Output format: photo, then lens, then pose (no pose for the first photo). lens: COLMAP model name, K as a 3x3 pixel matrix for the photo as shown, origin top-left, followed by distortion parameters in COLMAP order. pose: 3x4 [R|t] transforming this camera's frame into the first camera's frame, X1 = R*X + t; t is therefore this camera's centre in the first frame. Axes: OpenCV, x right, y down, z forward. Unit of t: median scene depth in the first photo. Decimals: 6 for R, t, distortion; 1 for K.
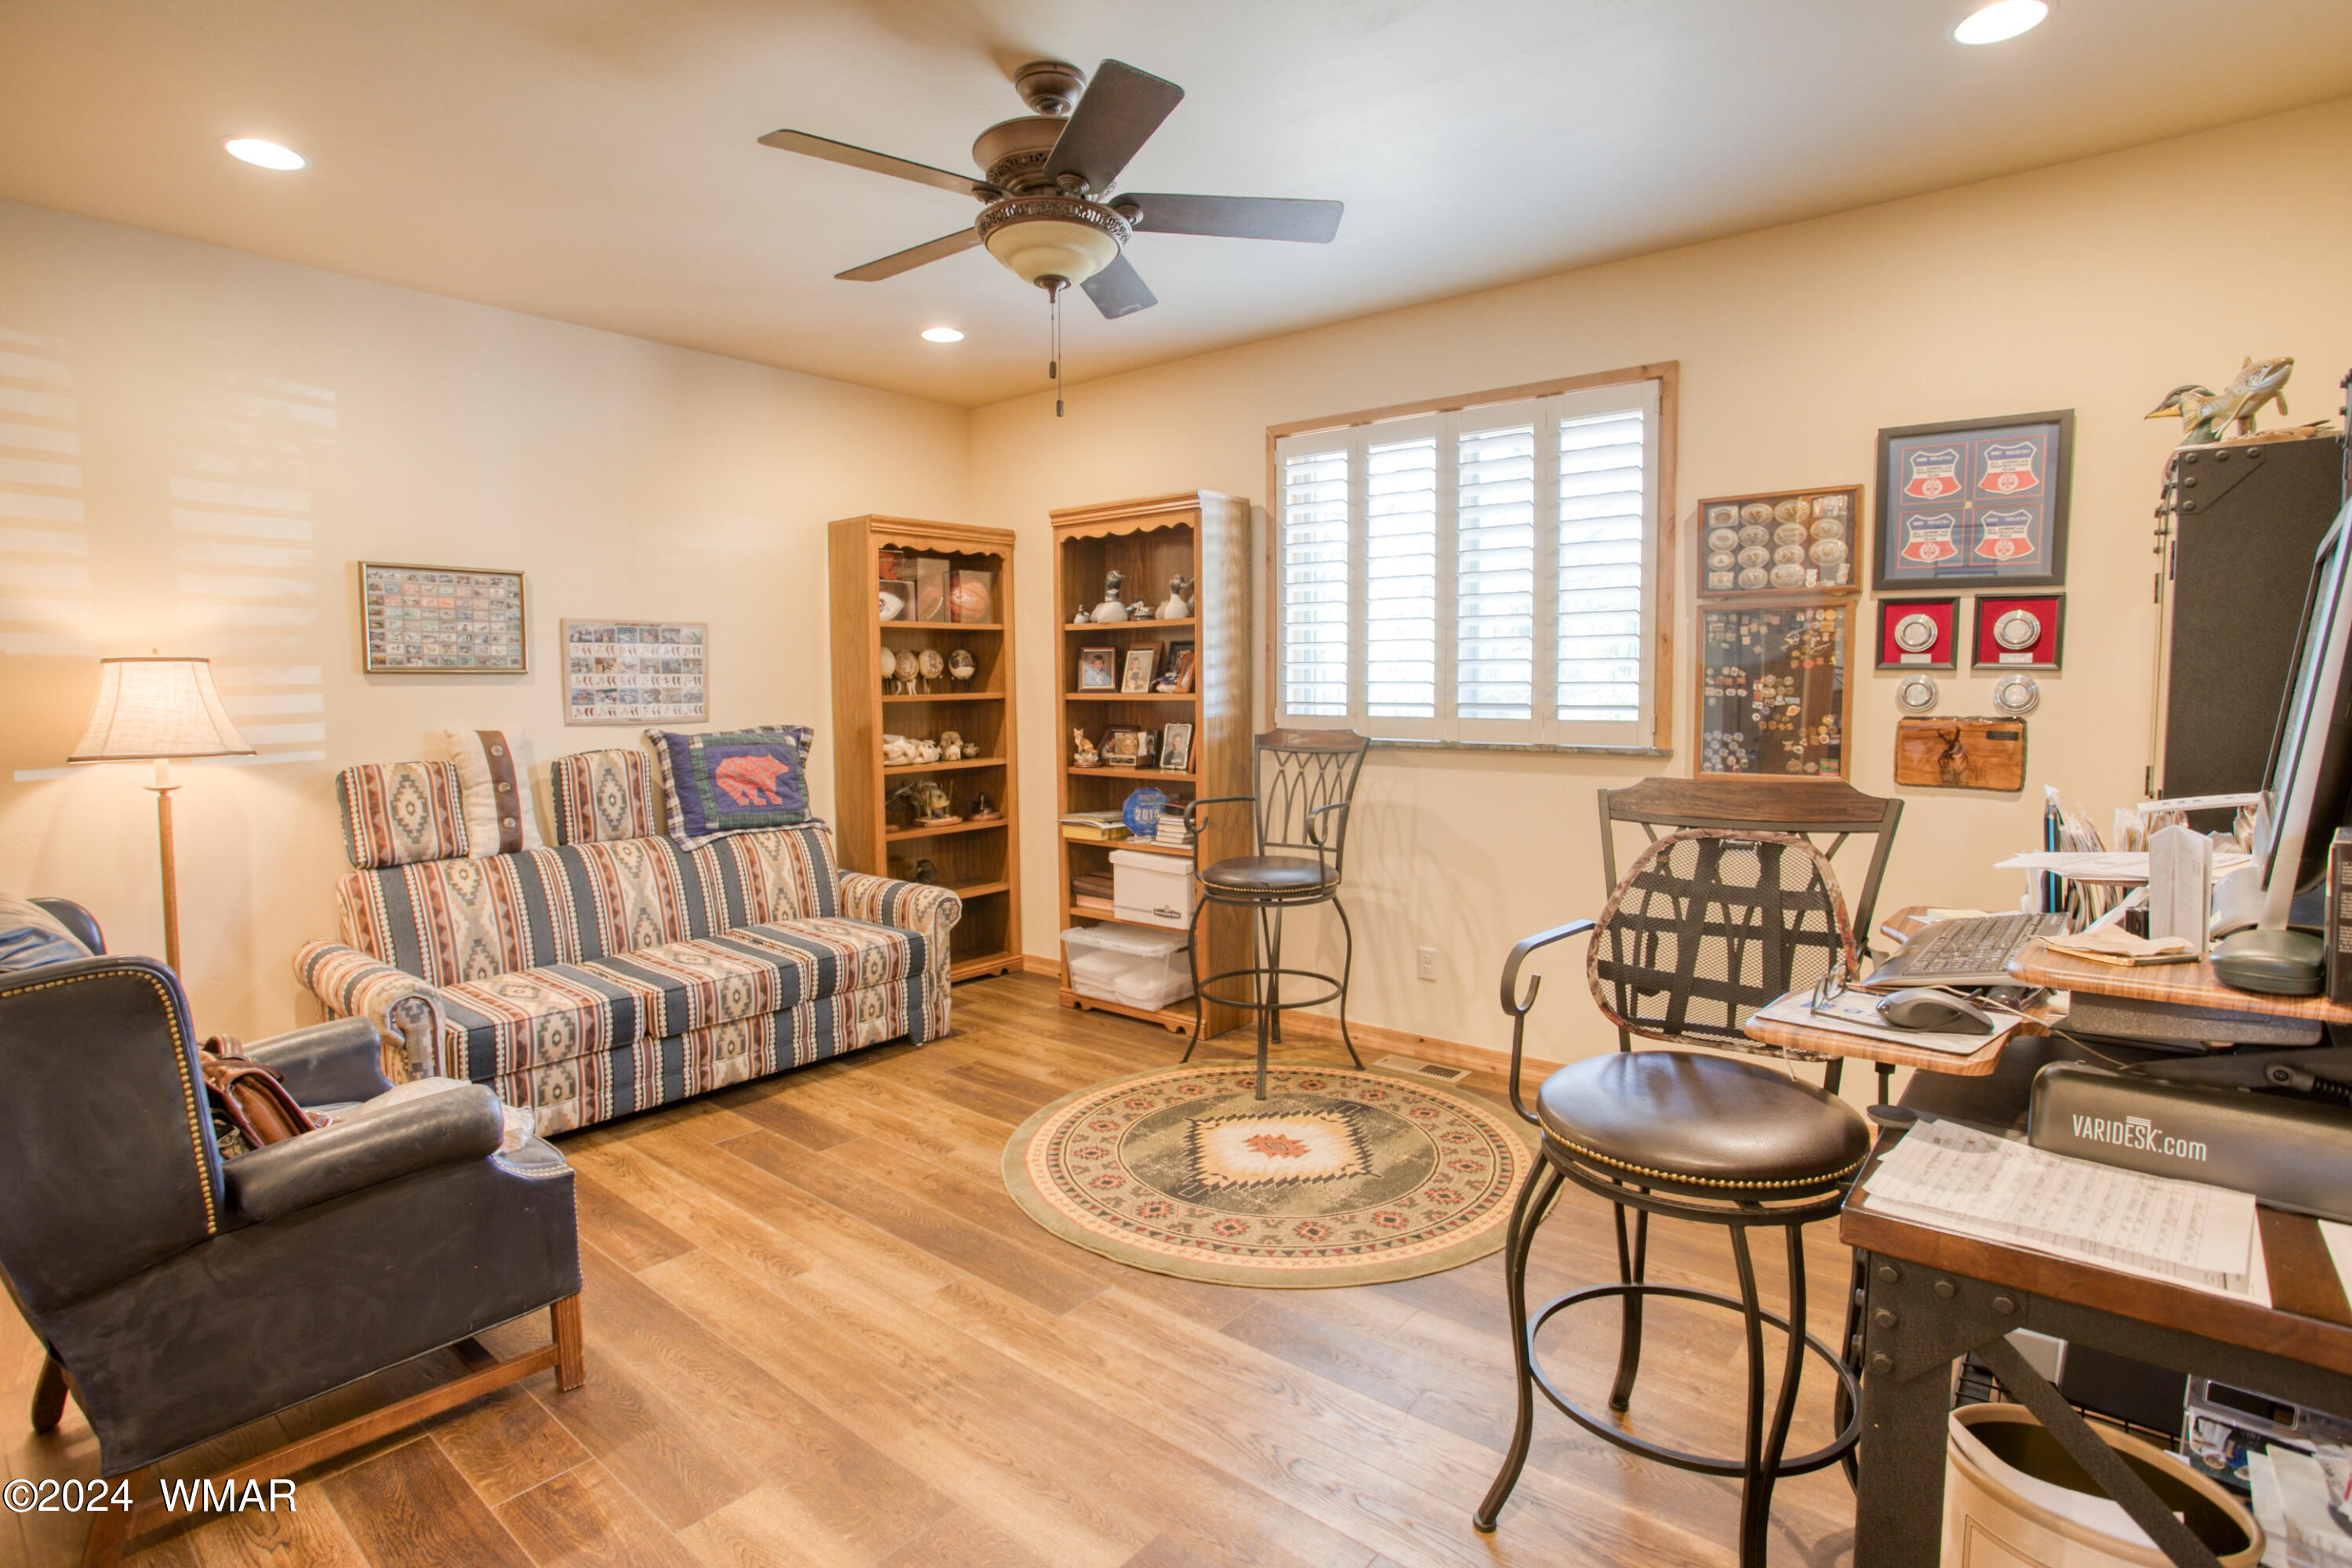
lens RADIAL K [[1184.8, 0, 1180.6], [0, 1184.8, 759.0], [0, 0, 1]] dist [-0.035304, 0.000012]
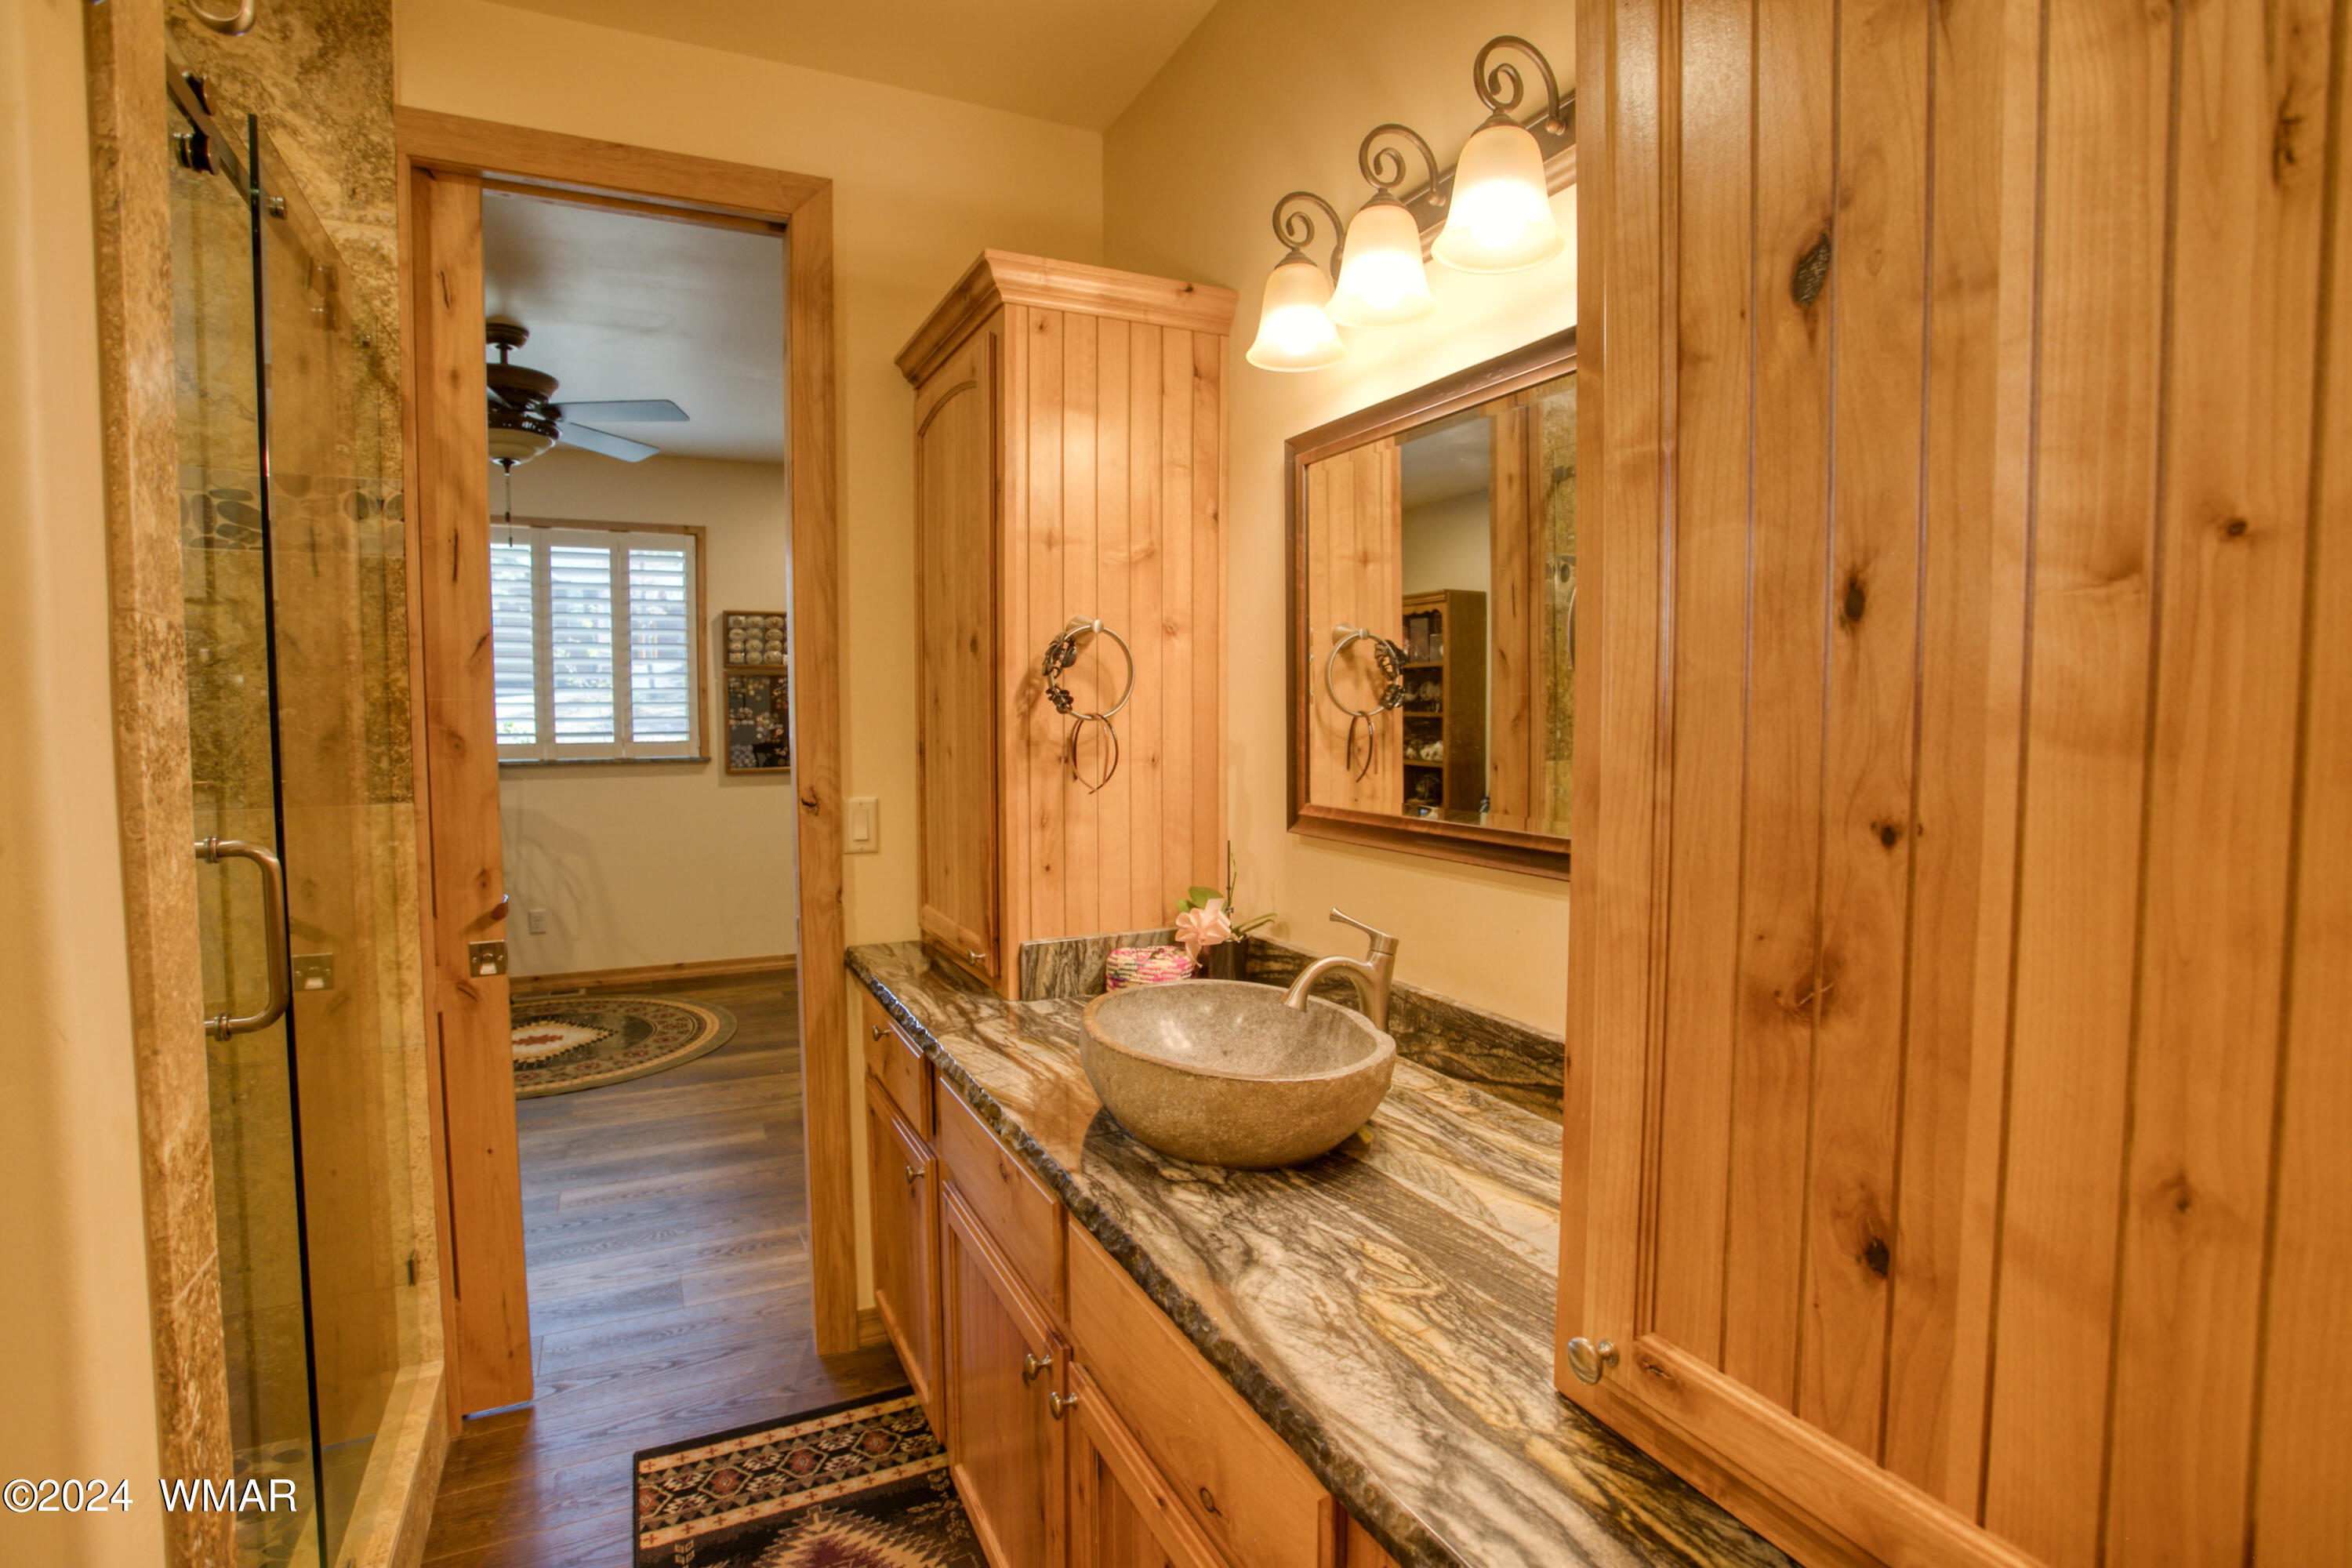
lens RADIAL K [[1184.8, 0, 1170.0], [0, 1184.8, 785.3], [0, 0, 1]] dist [-0.035304, 0.000012]
pose [[0.434143, -0.060573, 0.898805, -0.831680], [0.065572, 0.997215, 0.035533, 0.015916], [-0.898454, 0.043510, 0.436906, -0.327061]]
